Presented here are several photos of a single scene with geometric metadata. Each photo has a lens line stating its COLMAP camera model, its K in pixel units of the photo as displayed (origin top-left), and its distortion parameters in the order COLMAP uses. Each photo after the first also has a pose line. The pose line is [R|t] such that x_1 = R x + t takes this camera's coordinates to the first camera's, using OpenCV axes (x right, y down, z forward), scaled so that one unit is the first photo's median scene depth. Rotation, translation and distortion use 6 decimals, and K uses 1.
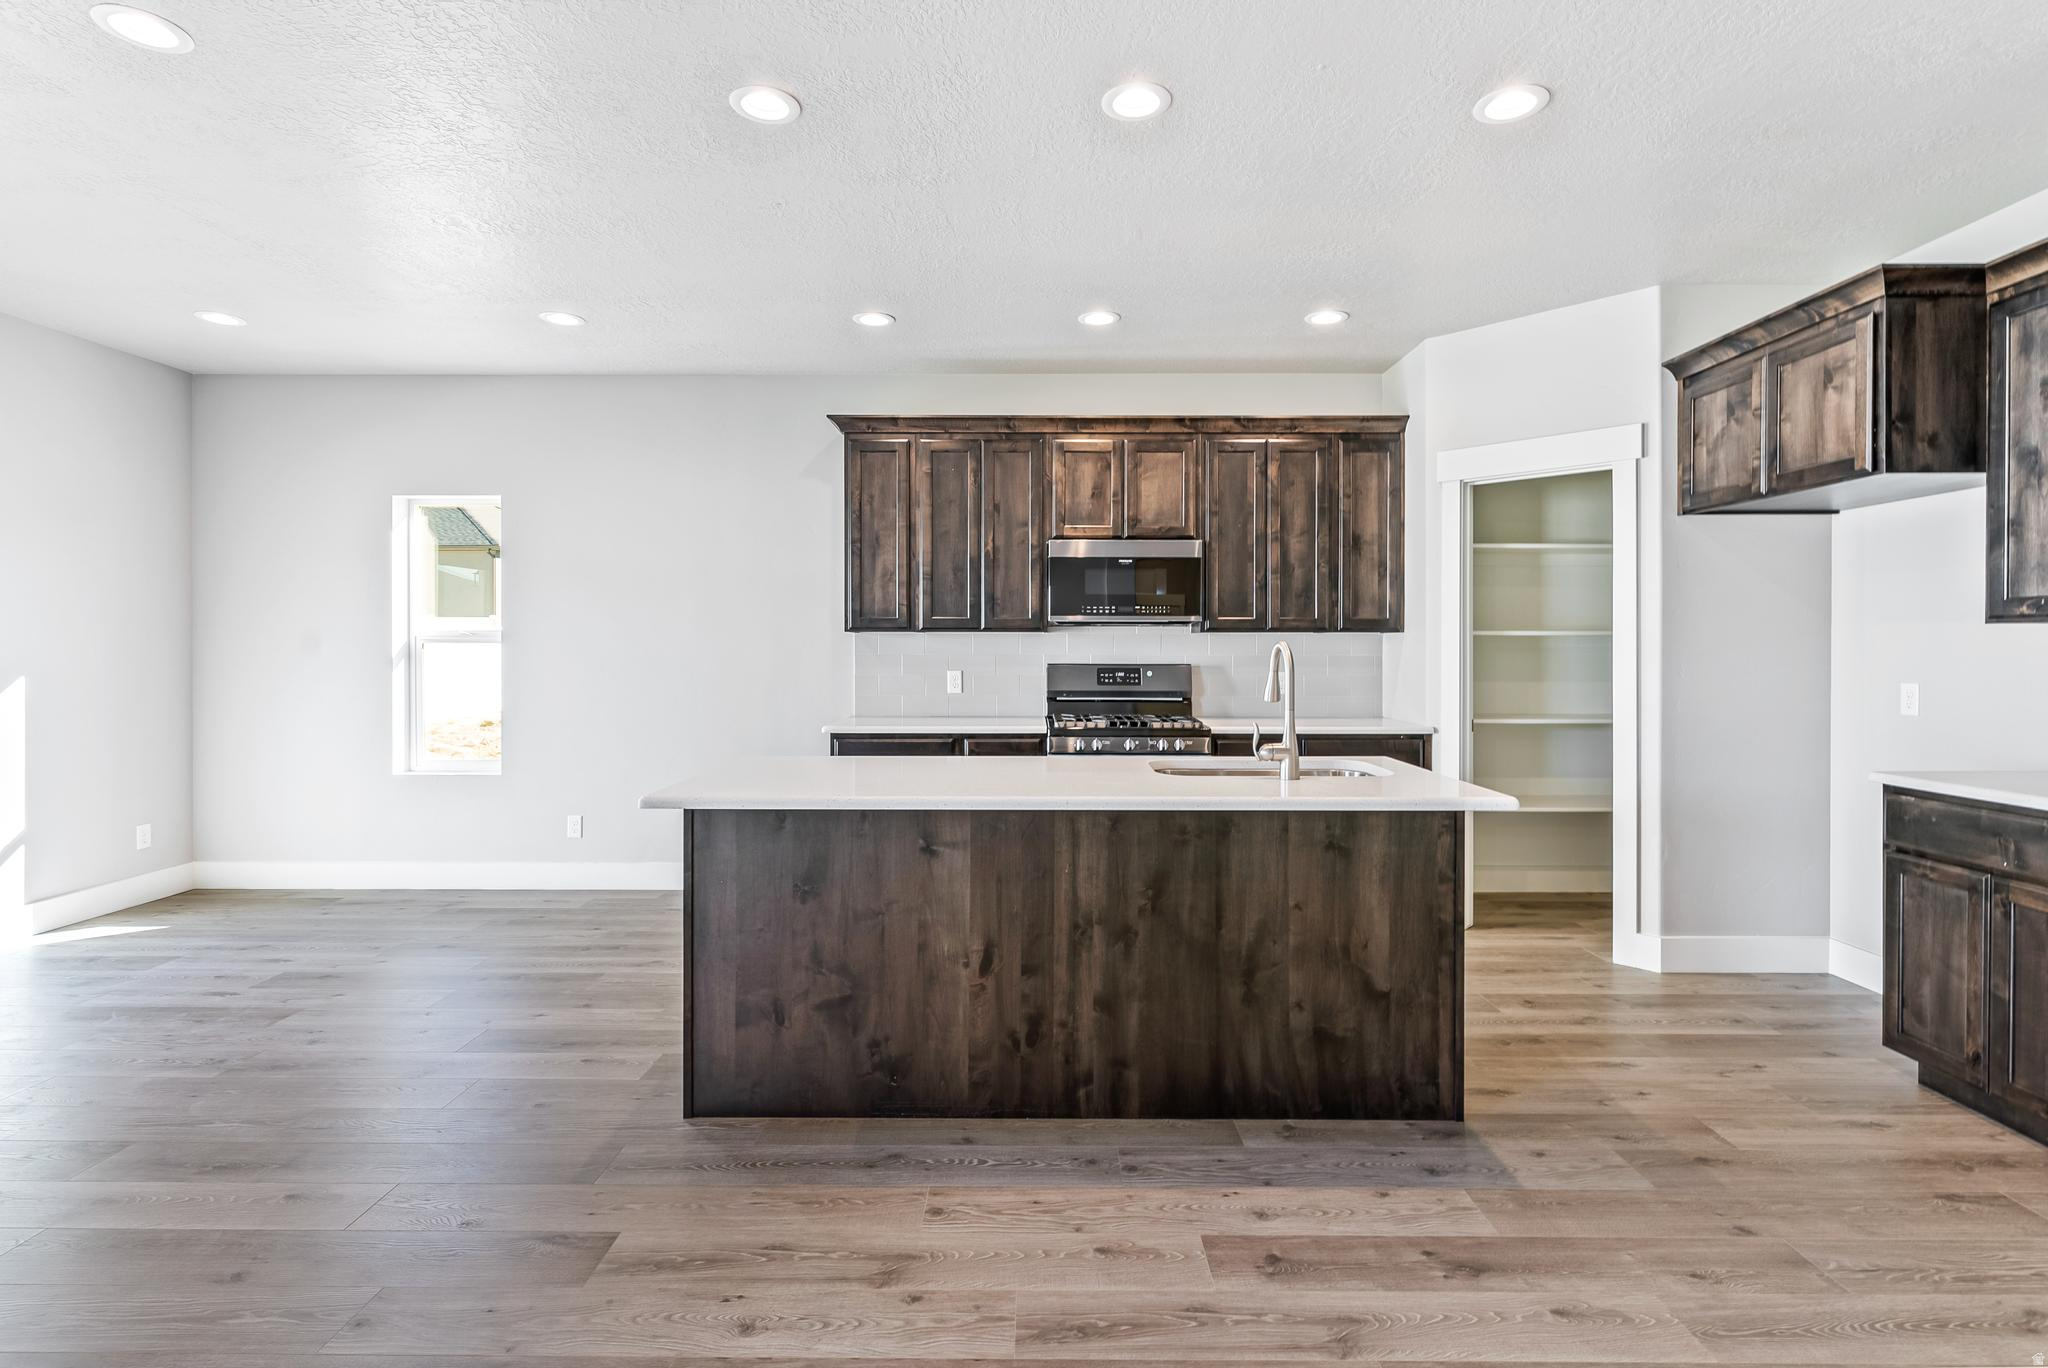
lens RADIAL K [[1000.5, 0, 1036.4], [0, 1000.5, 663.5], [0, 0, 1]] dist [-0.001709, -0.001130]
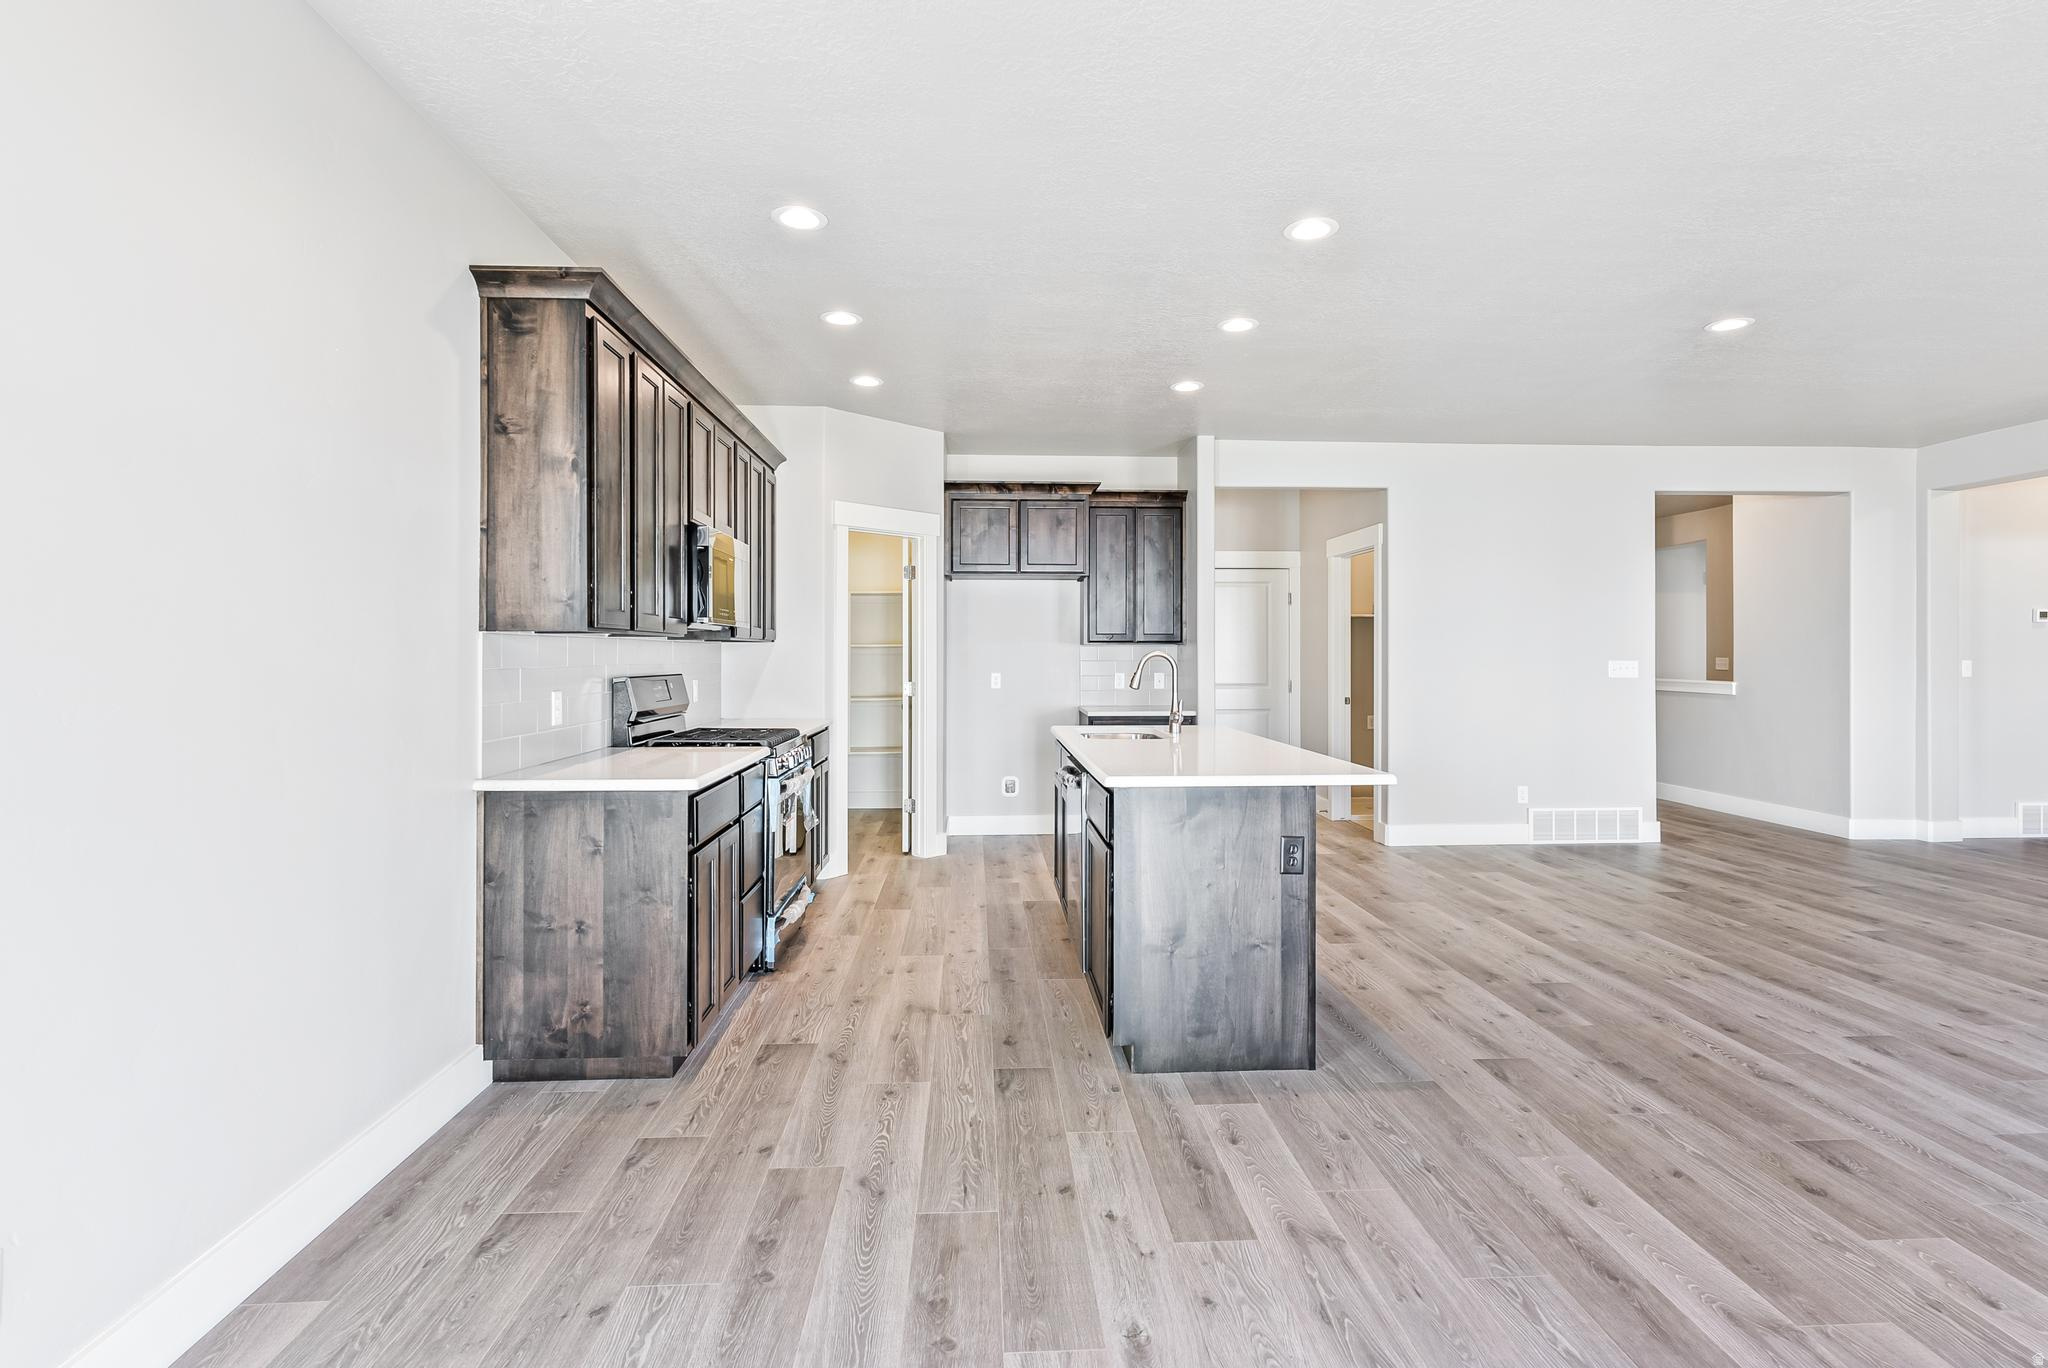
lens RADIAL K [[1000.5, 0, 1037.8], [0, 1000.5, 667.0], [0, 0, 1]] dist [-0.001709, -0.001130]
pose [[-0.066564, -0.016755, 0.997641, -1.497132], [0.018401, 0.999668, 0.018016, -0.032466], [-0.997612, 0.019557, -0.066234, 1.413882]]
